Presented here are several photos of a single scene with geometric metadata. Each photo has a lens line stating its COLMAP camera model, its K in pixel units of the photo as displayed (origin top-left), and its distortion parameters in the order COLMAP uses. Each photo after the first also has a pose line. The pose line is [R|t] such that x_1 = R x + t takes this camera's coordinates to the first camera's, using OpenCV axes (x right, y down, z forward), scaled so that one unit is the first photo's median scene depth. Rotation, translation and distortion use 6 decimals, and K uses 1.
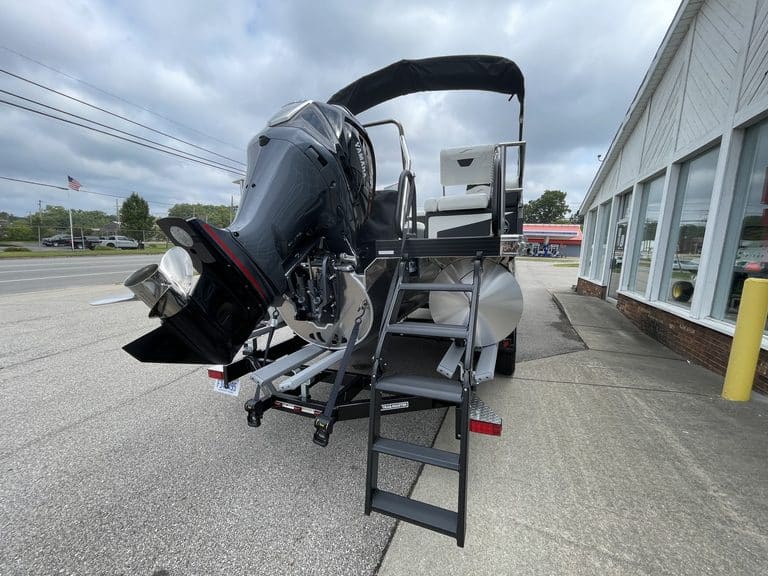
lens RADIAL K [[308.5, 0, 387.6], [0, 308.5, 285.6], [0, 0, 1]] dist [0.000152, -0.000178]
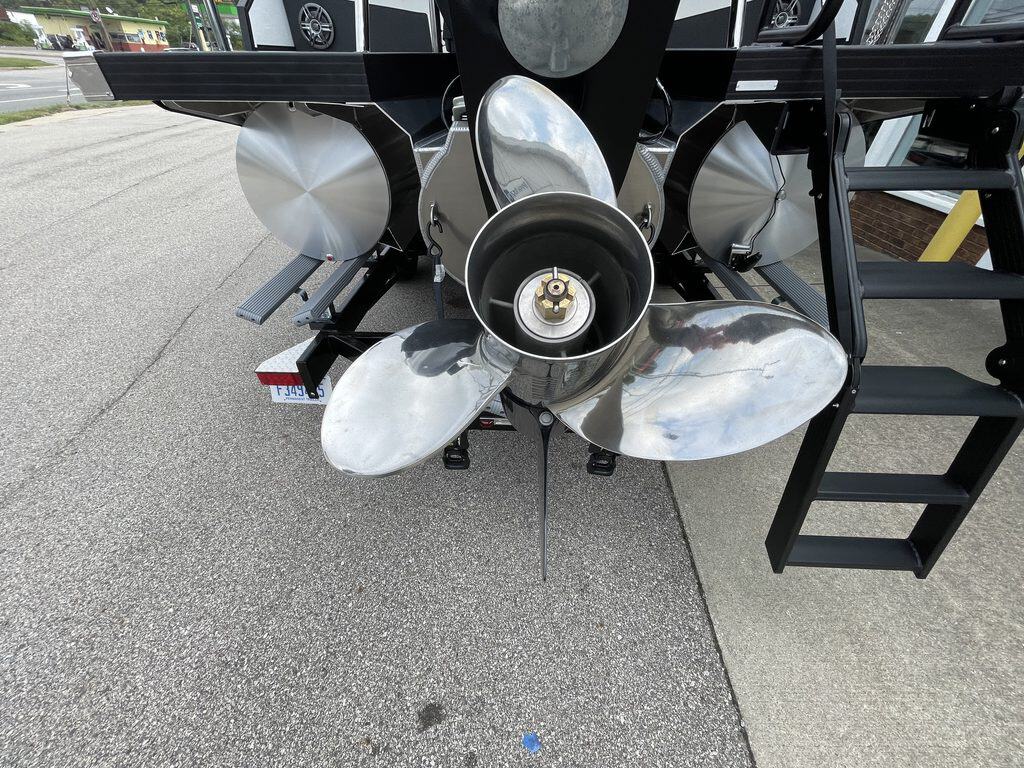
lens RADIAL K [[411.4, 0, 512.5], [0, 411.4, 381.5], [0, 0, 1]] dist [0.000152, -0.000178]
pose [[0.942690, -0.188871, 0.275069, -0.545690], [0.024311, 0.861062, 0.507918, -0.052871], [-0.332783, -0.472122, 0.816307, 0.462504]]
